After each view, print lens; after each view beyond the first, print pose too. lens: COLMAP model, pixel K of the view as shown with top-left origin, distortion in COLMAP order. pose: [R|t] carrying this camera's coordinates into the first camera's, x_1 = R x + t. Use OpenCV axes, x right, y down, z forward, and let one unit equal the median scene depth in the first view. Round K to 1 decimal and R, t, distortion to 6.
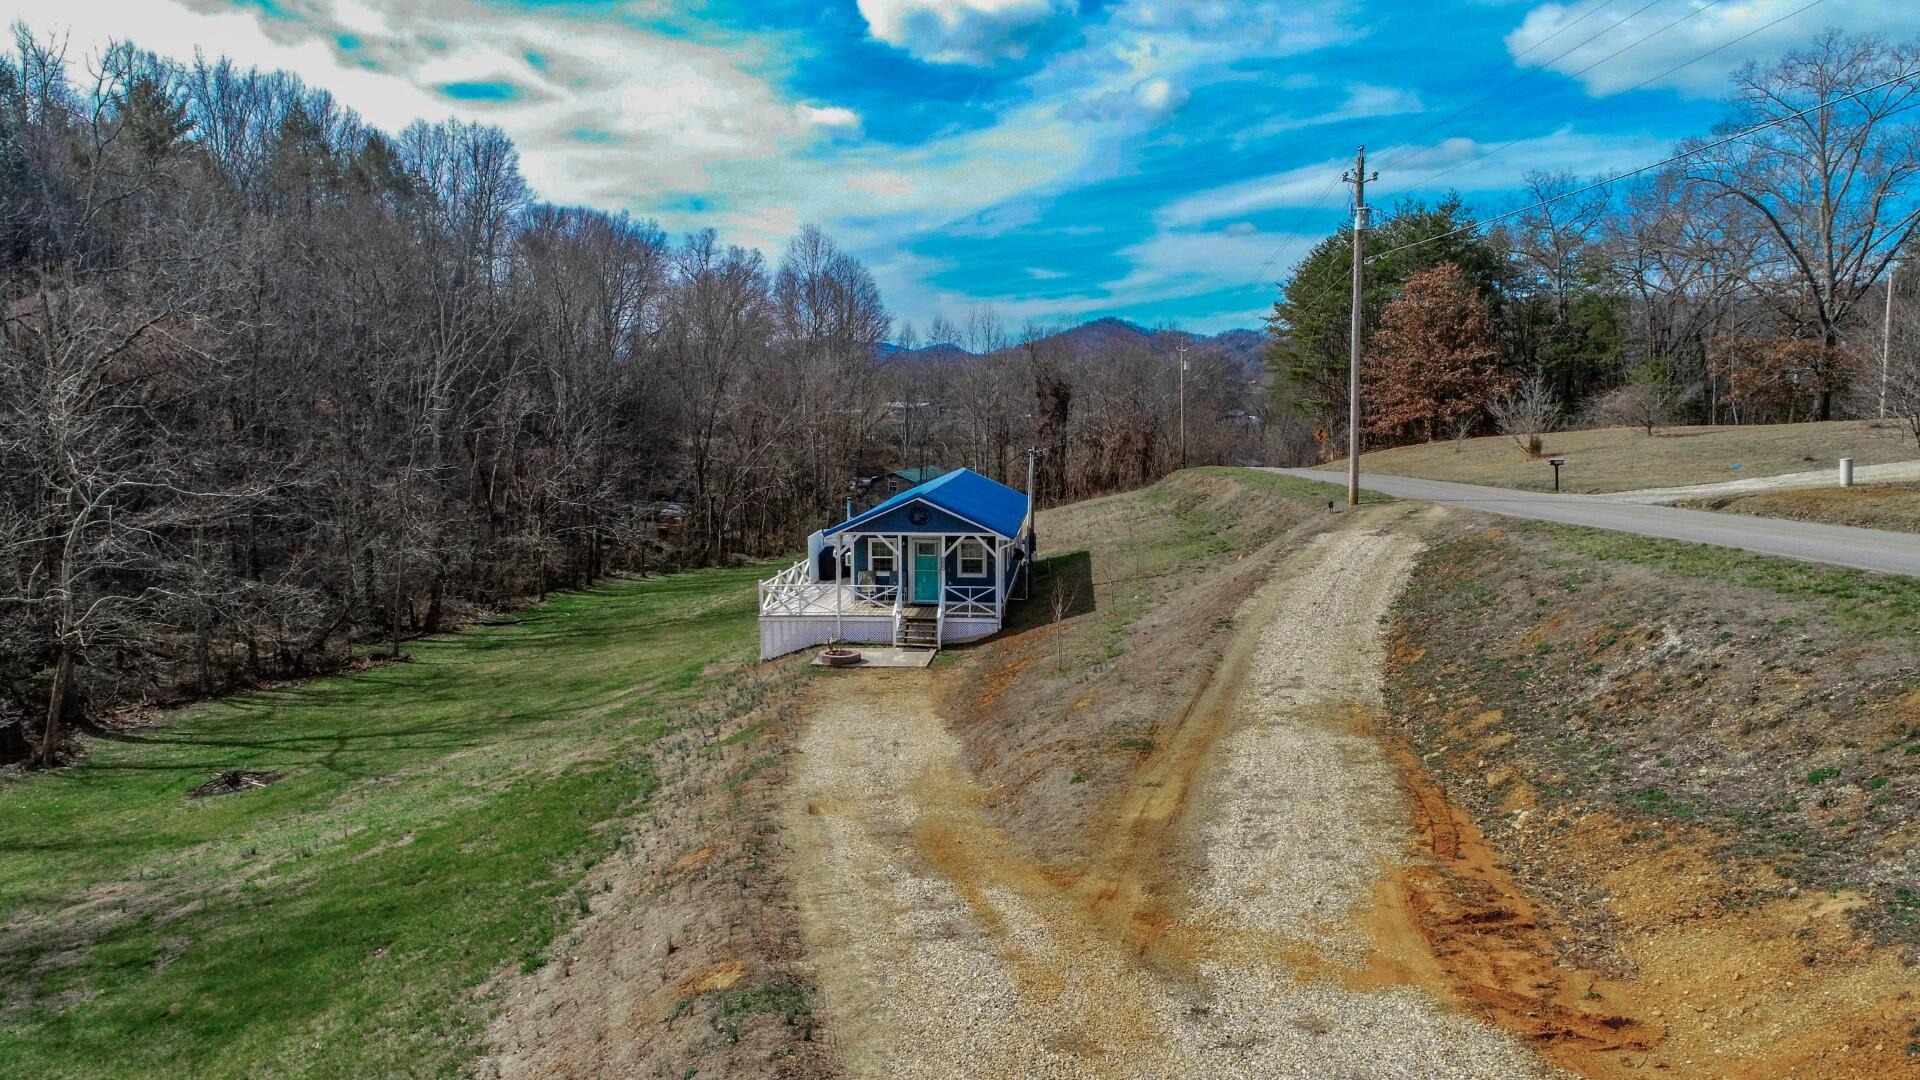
lens RADIAL K [[1254.5, 0, 960.0], [0, 1254.5, 540.0], [0, 0, 1]] dist [0.000314, -0.000349]
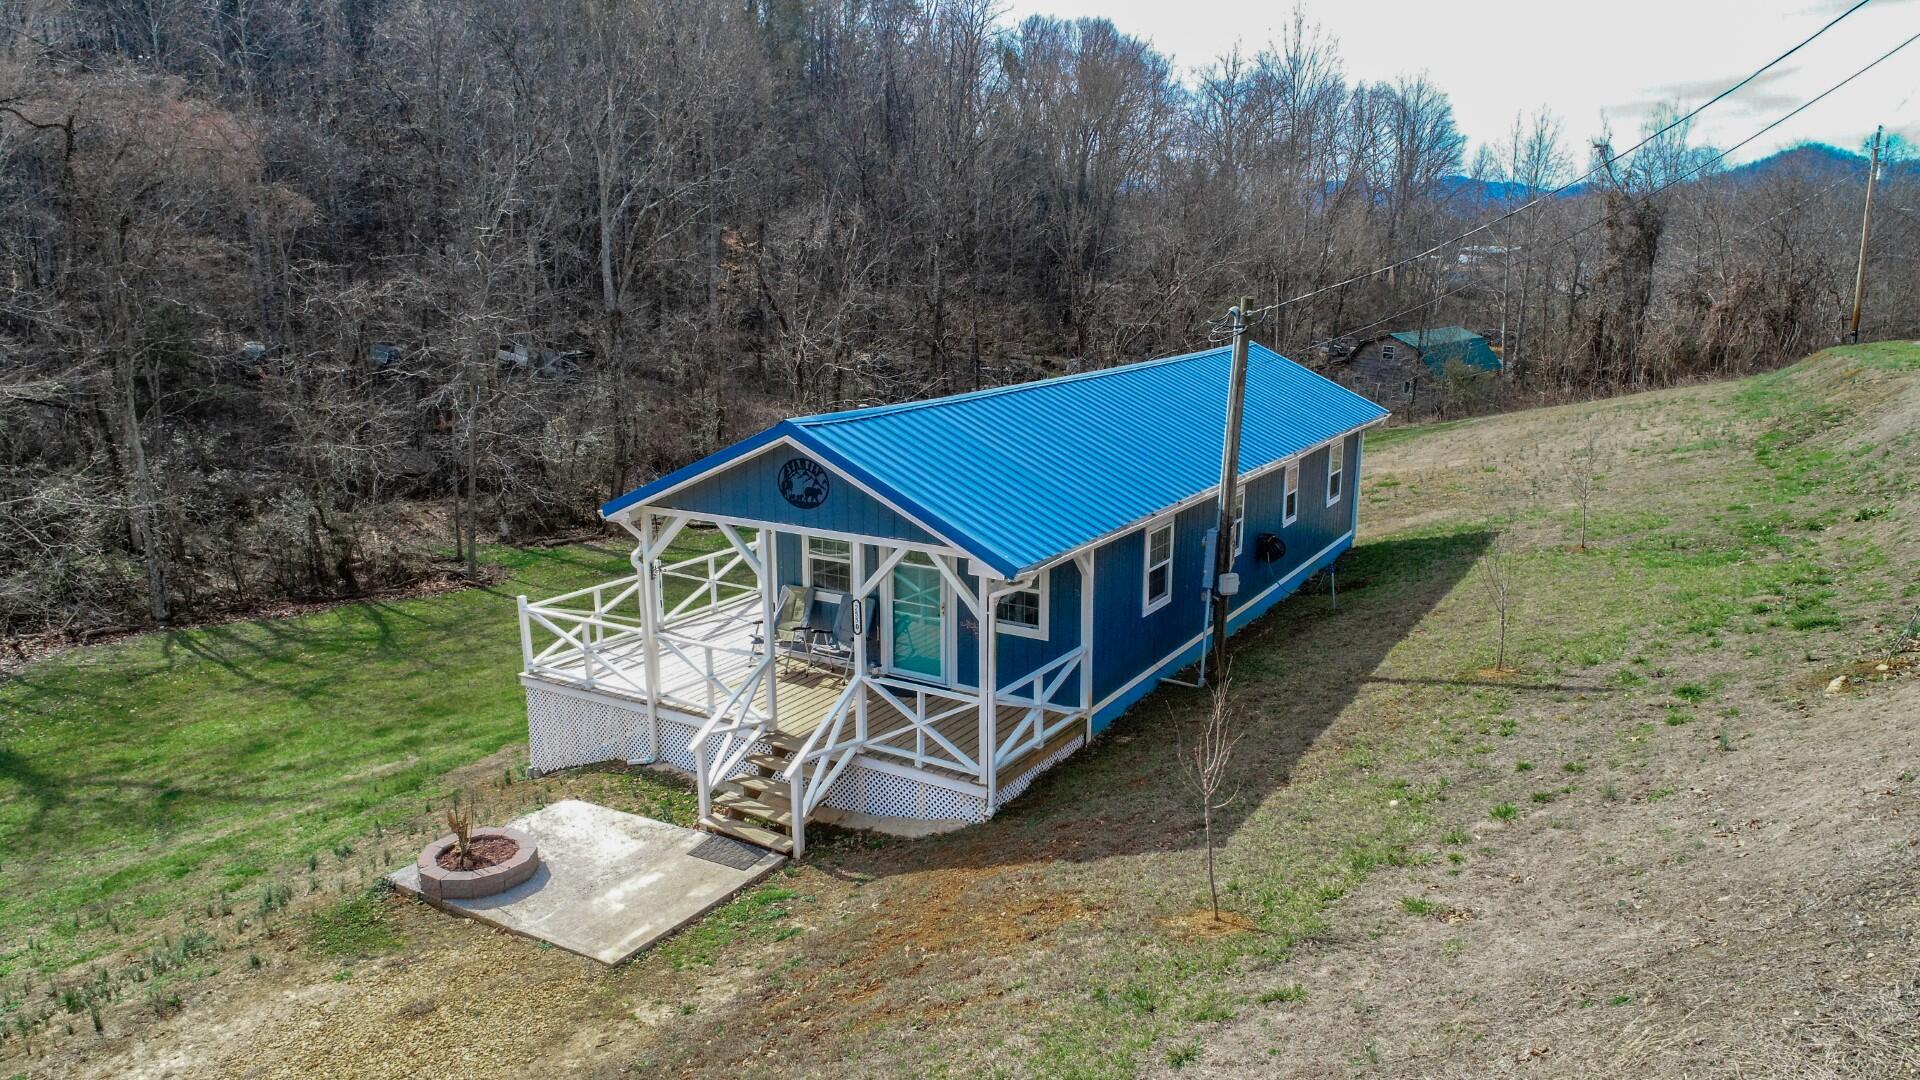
lens RADIAL K [[1270.6, 0, 960.0], [0, 1270.6, 540.0], [0, 0, 1]] dist [-0.000199, -0.004715]
pose [[0.898417, 0.098897, -0.427863, 0.121874], [-0.048791, 0.990759, 0.126555, -0.037125], [0.436425, -0.092823, 0.894939, 0.481740]]
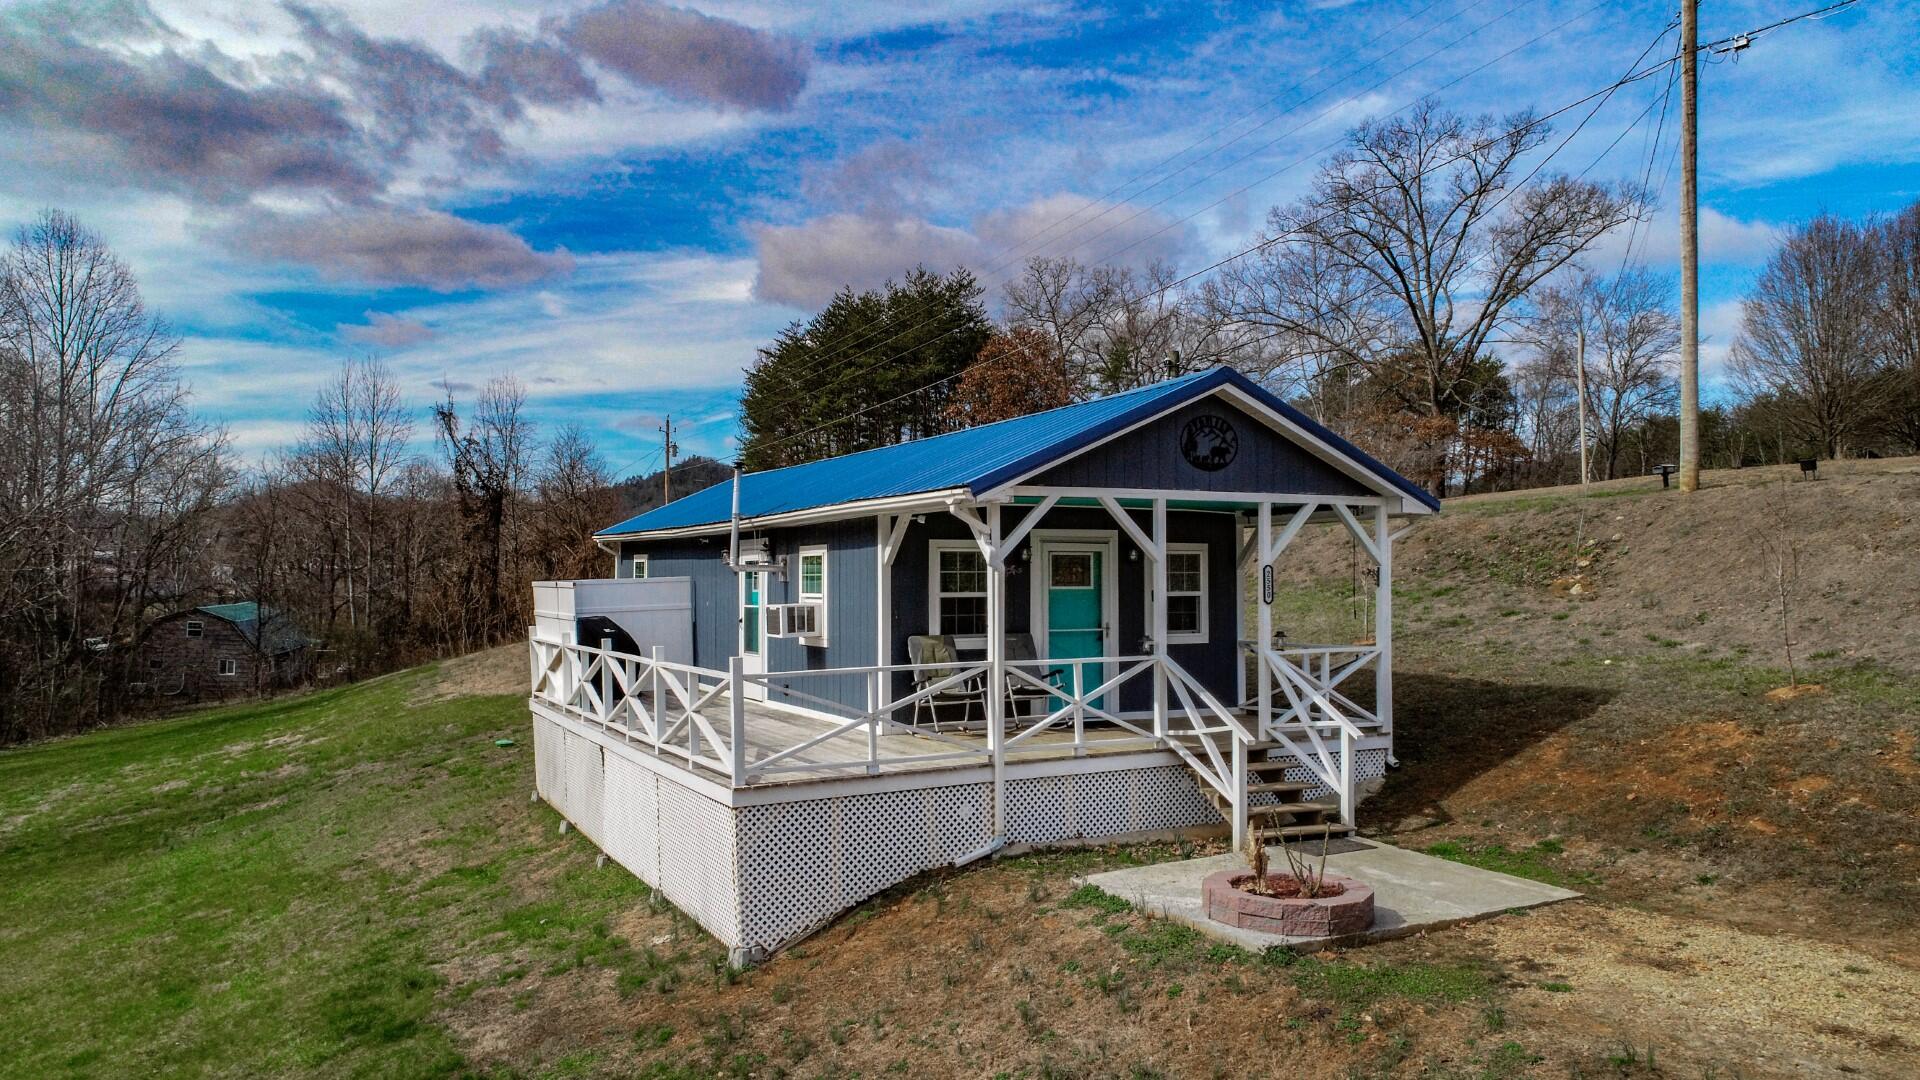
lens RADIAL K [[1320.3, 0, 960.0], [0, 1320.3, 540.0], [0, 0, 1]] dist [0.003874, -0.000534]
pose [[0.844444, 0.013047, 0.535485, -0.197144], [0.058731, 0.991421, -0.116772, 0.031327], [-0.532414, 0.130057, 0.836433, 0.524513]]
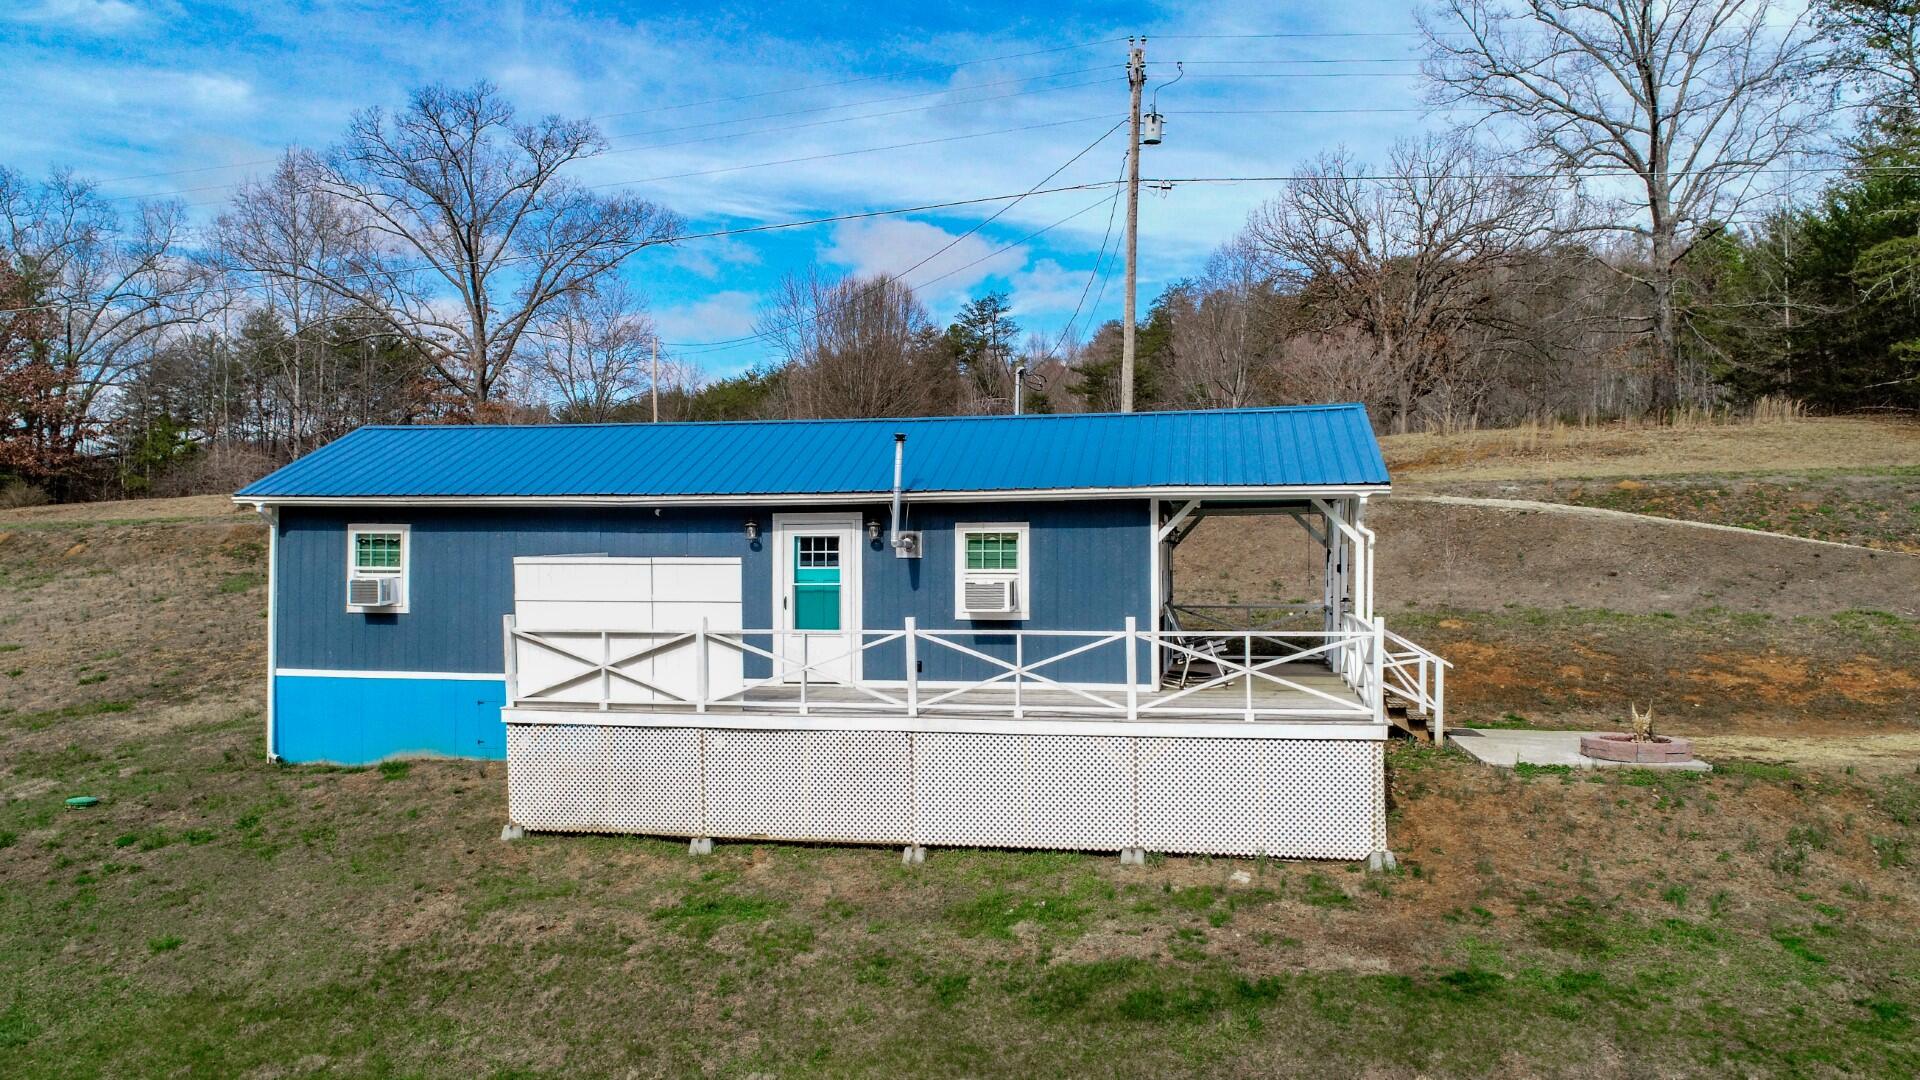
lens RADIAL K [[1352.5, 0, 960.0], [0, 1352.5, 540.0], [0, 0, 1]] dist [0.004360, 0.000351]
pose [[0.077539, 0.010047, 0.996939, -0.385802], [0.116406, 0.993019, -0.019061, 0.004217], [-0.990170, 0.117528, 0.075828, 0.781562]]
